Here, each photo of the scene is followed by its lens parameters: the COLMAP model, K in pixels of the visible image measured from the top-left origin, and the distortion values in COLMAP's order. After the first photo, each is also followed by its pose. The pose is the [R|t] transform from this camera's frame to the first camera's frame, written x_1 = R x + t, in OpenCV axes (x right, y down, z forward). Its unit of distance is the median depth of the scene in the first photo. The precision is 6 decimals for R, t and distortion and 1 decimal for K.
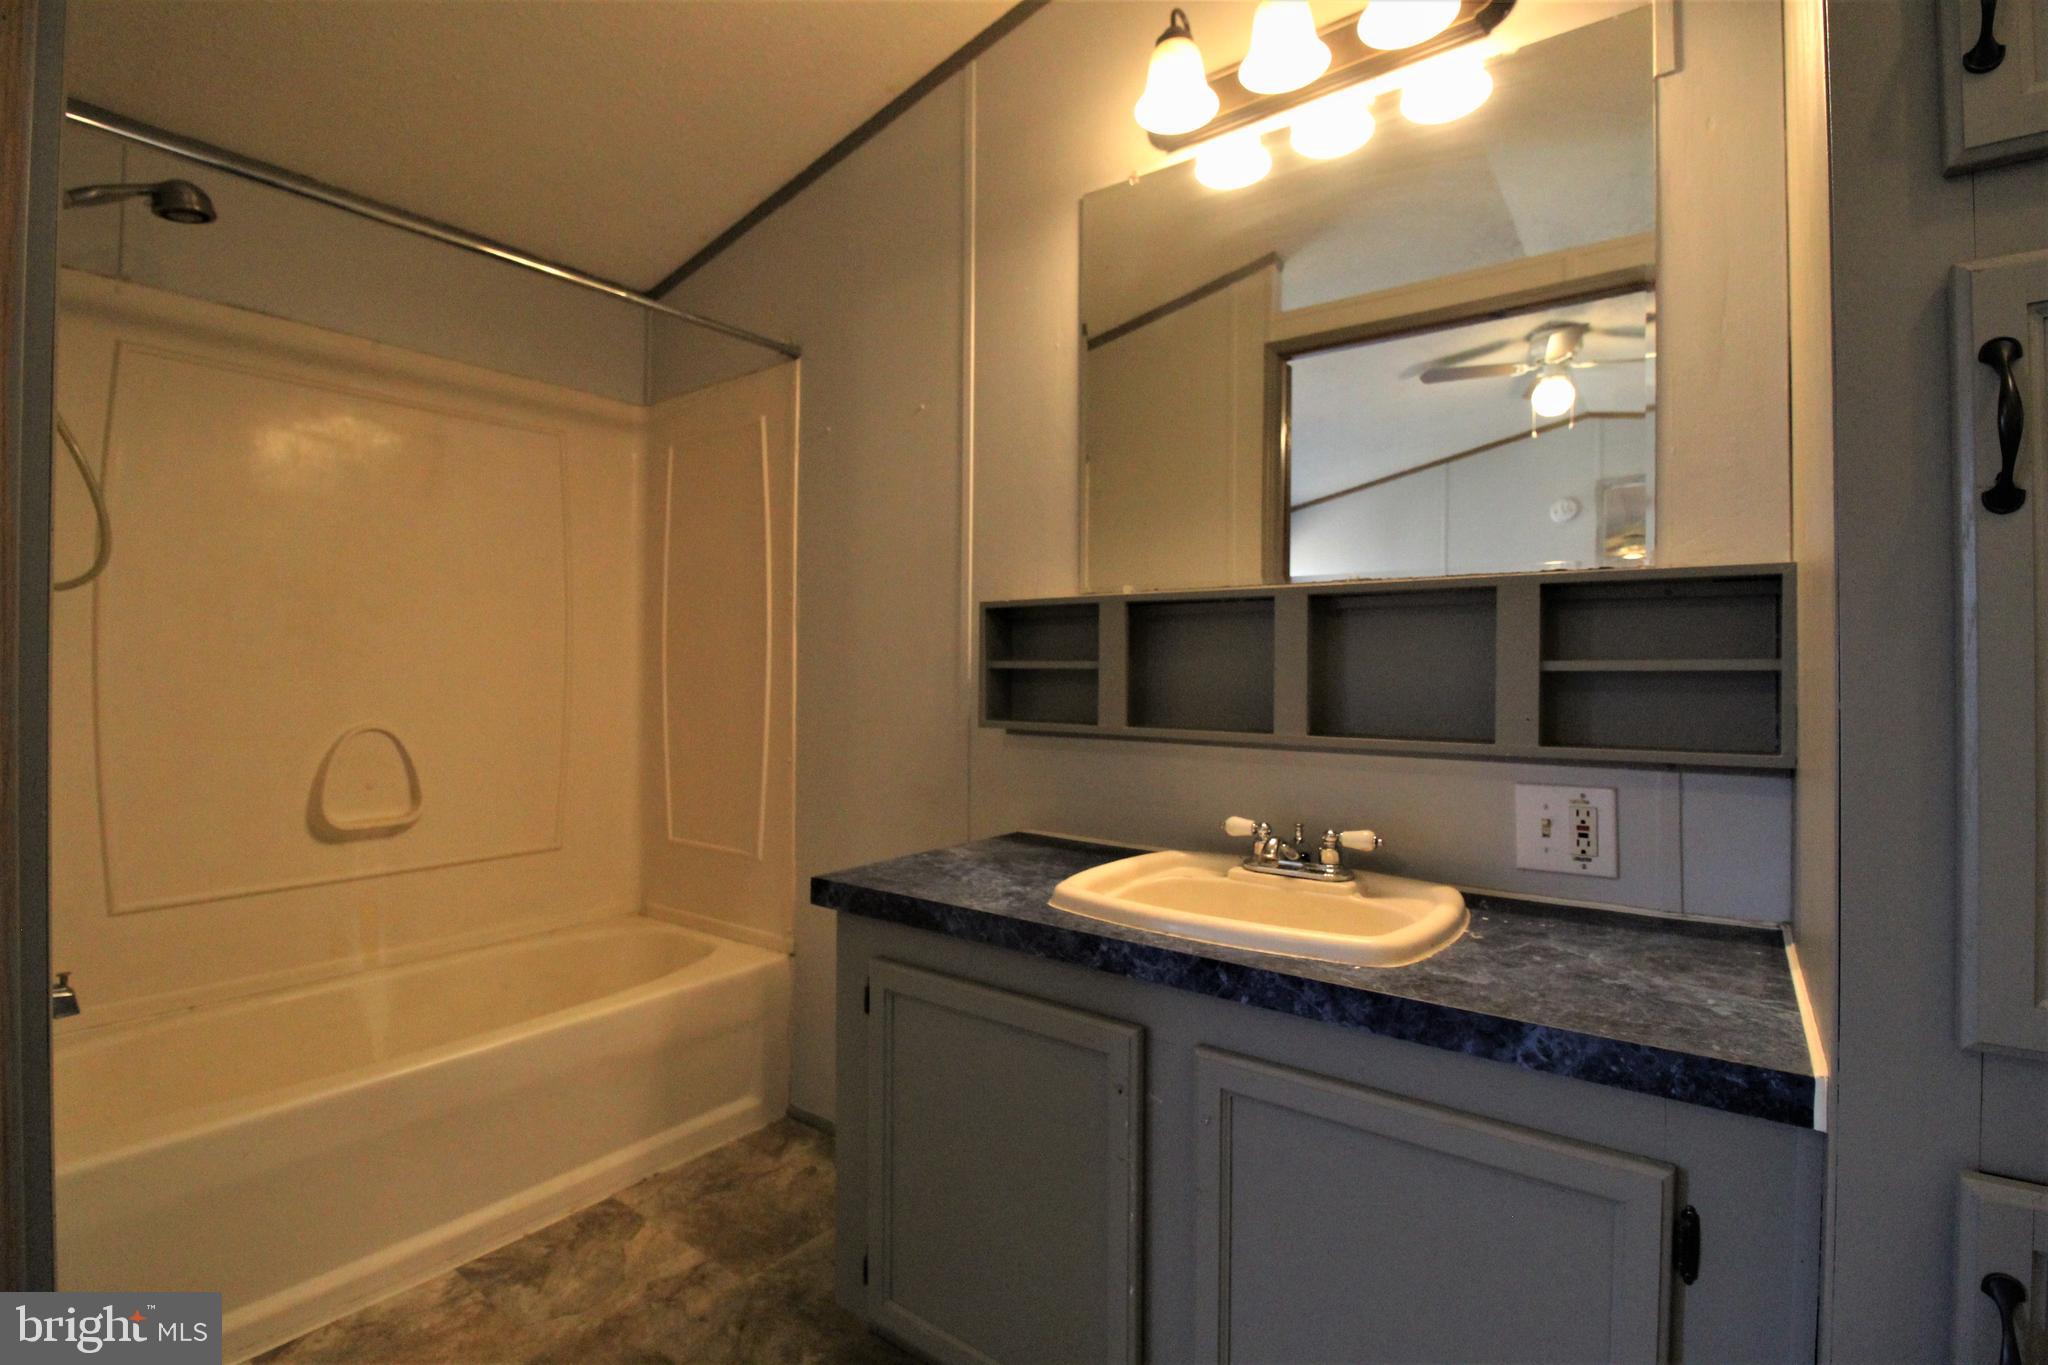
lens RADIAL K [[948.9, 0, 1025.1], [0, 948.9, 672.8], [0, 0, 1]] dist [-0.013122, 0.000059]
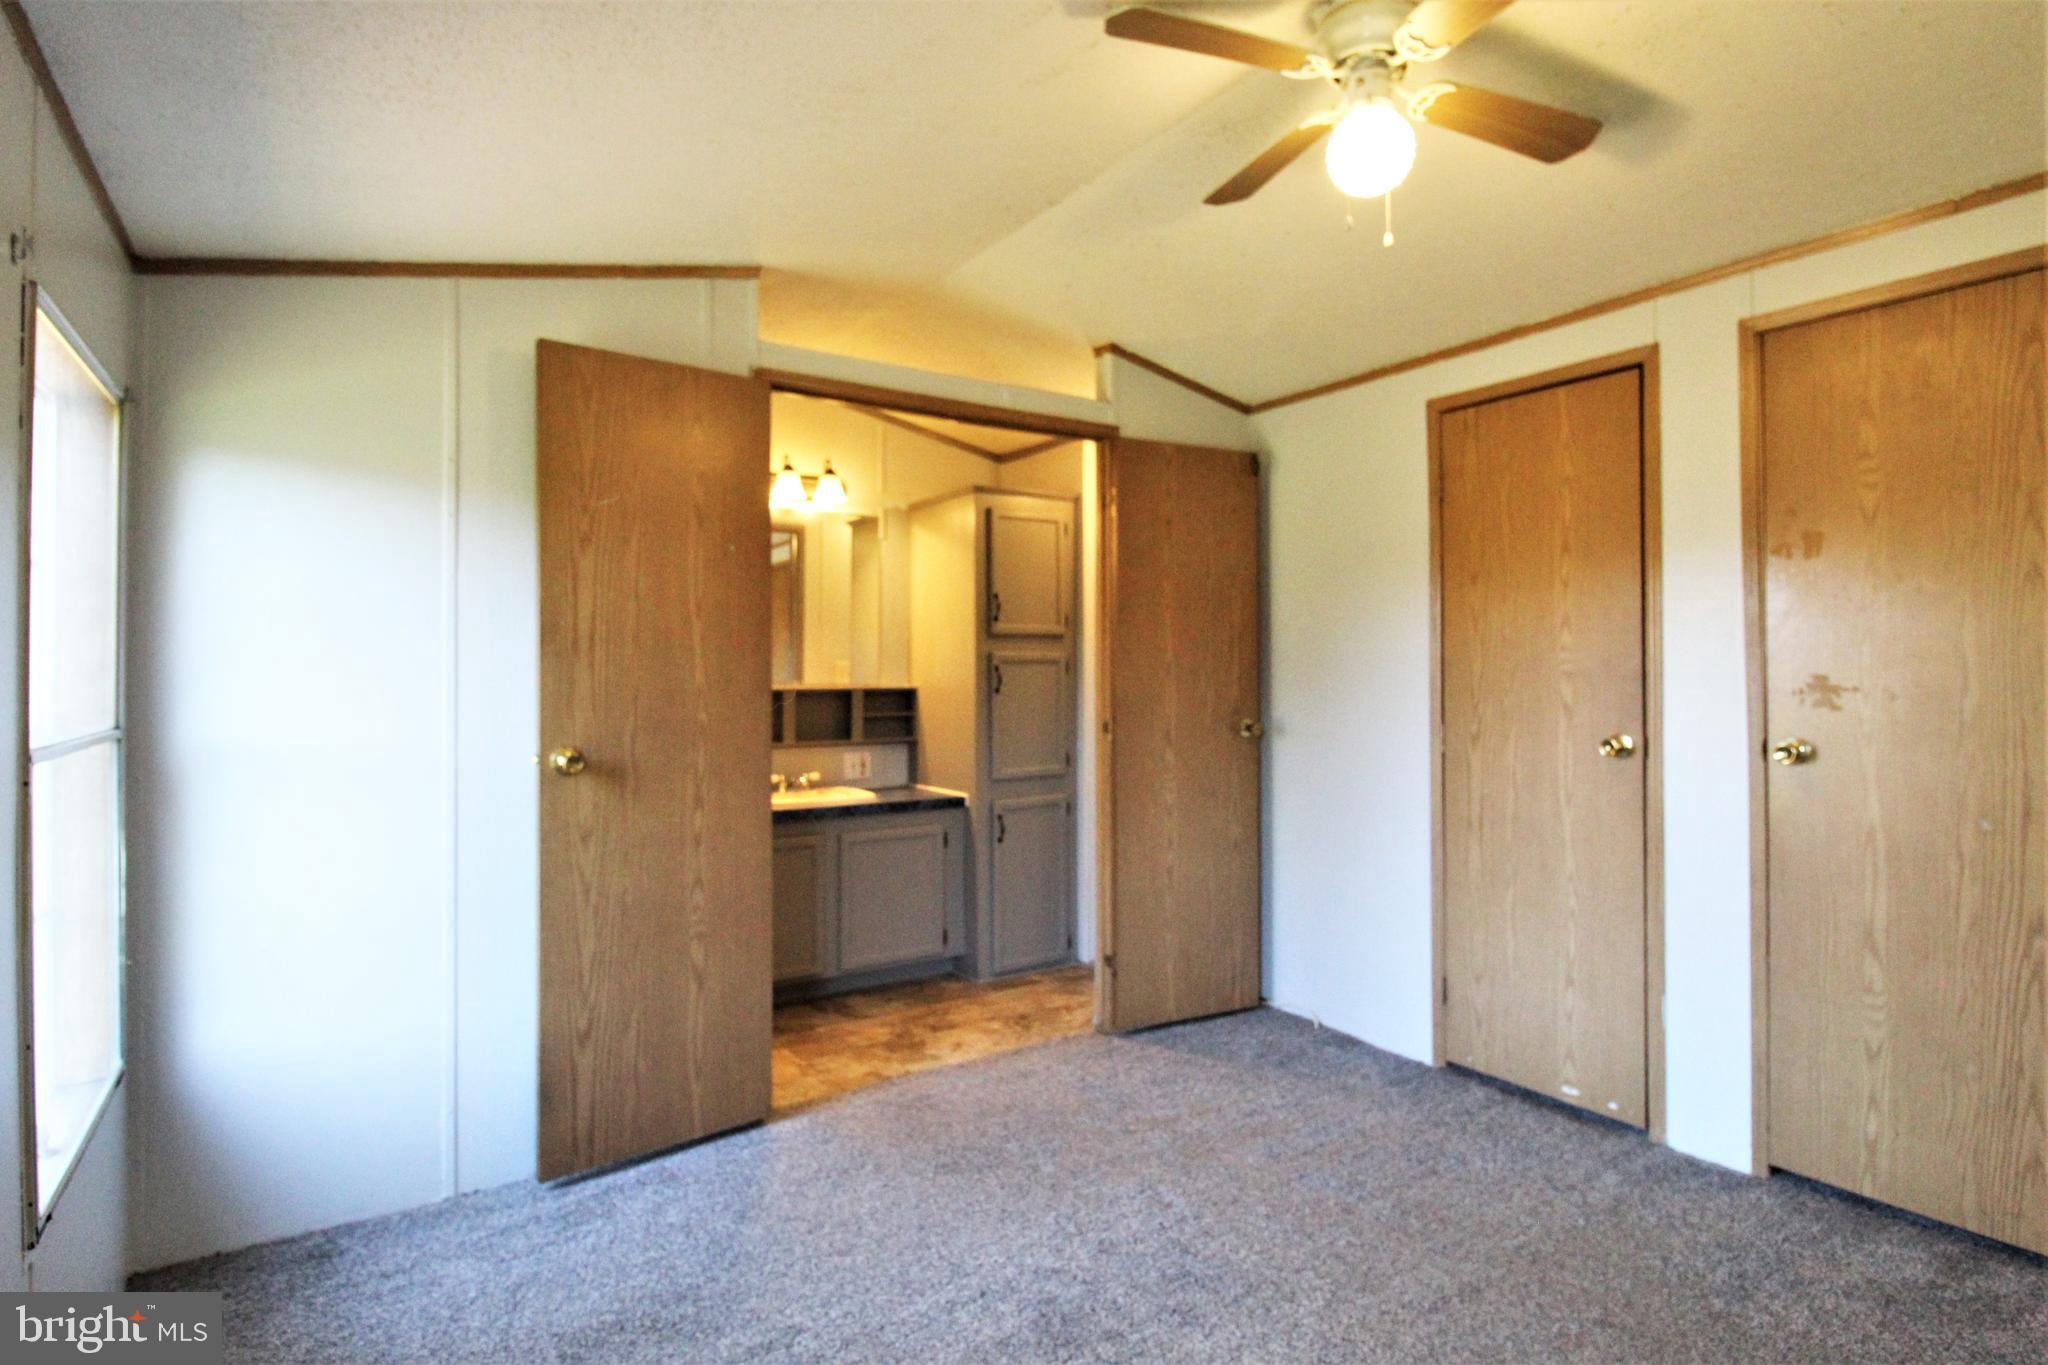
lens RADIAL K [[1063.5, 0, 1069.3], [0, 1063.5, 677.4], [0, 0, 1]] dist [-0.002540, -0.001269]
pose [[0.297249, -0.010050, 0.954747, -2.632970], [0.004299, 0.999949, 0.009188, -0.160037], [-0.954790, 0.001374, 0.297277, -0.738558]]
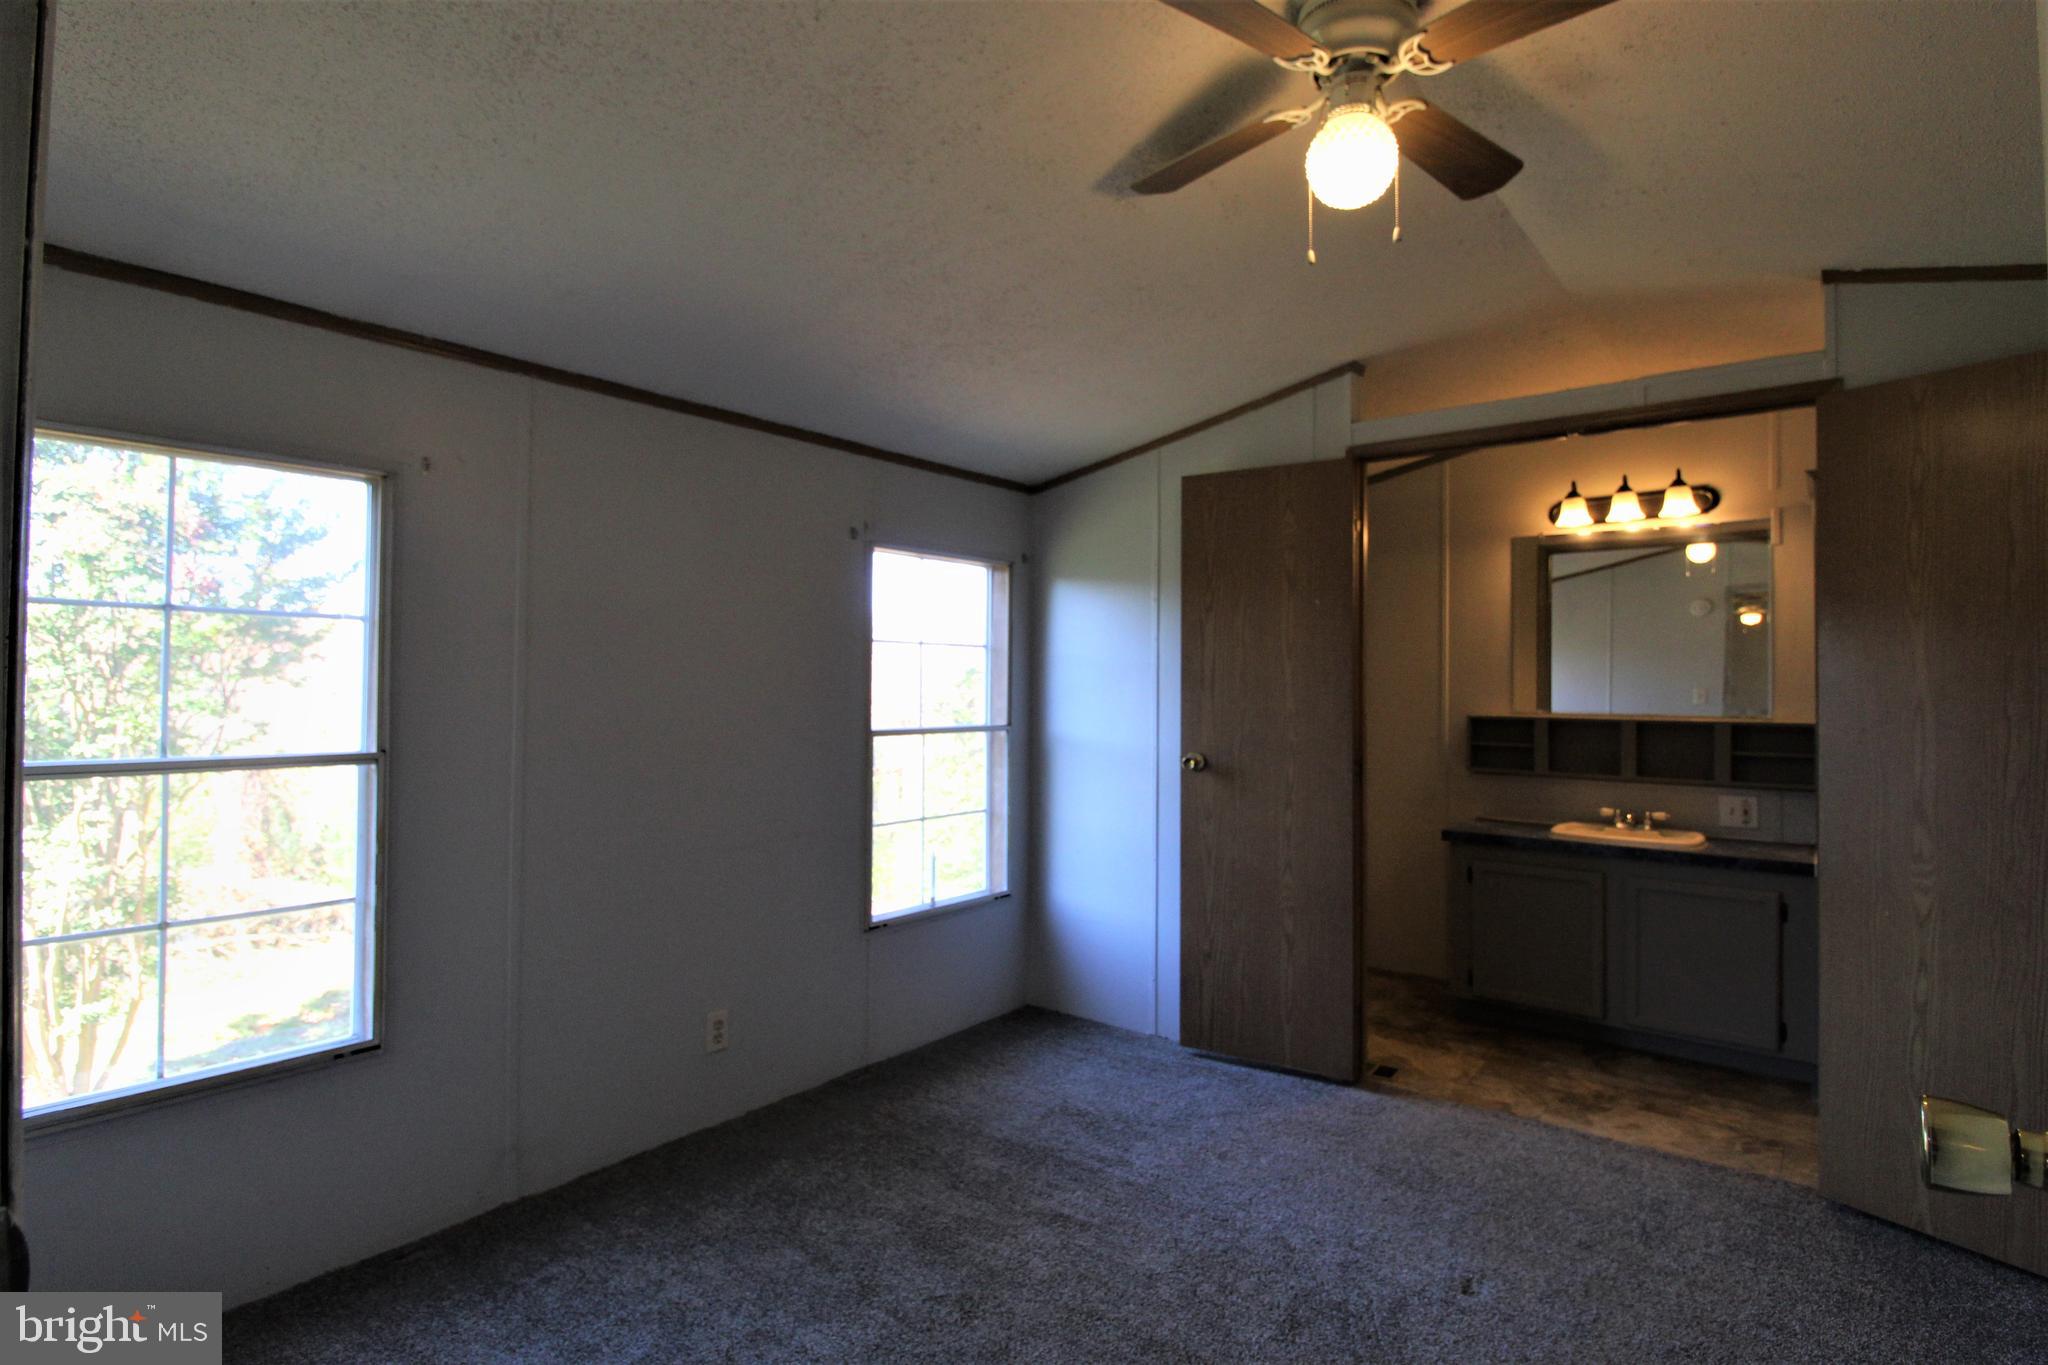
lens RADIAL K [[1063.5, 0, 1018.2], [0, 1063.5, 677.6], [0, 0, 1]] dist [-0.002540, -0.001269]
pose [[0.999732, 0.001666, -0.023100, -1.449838], [-0.001958, 0.999918, -0.012617, -0.179783], [0.023077, 0.012659, 0.999654, -2.132819]]
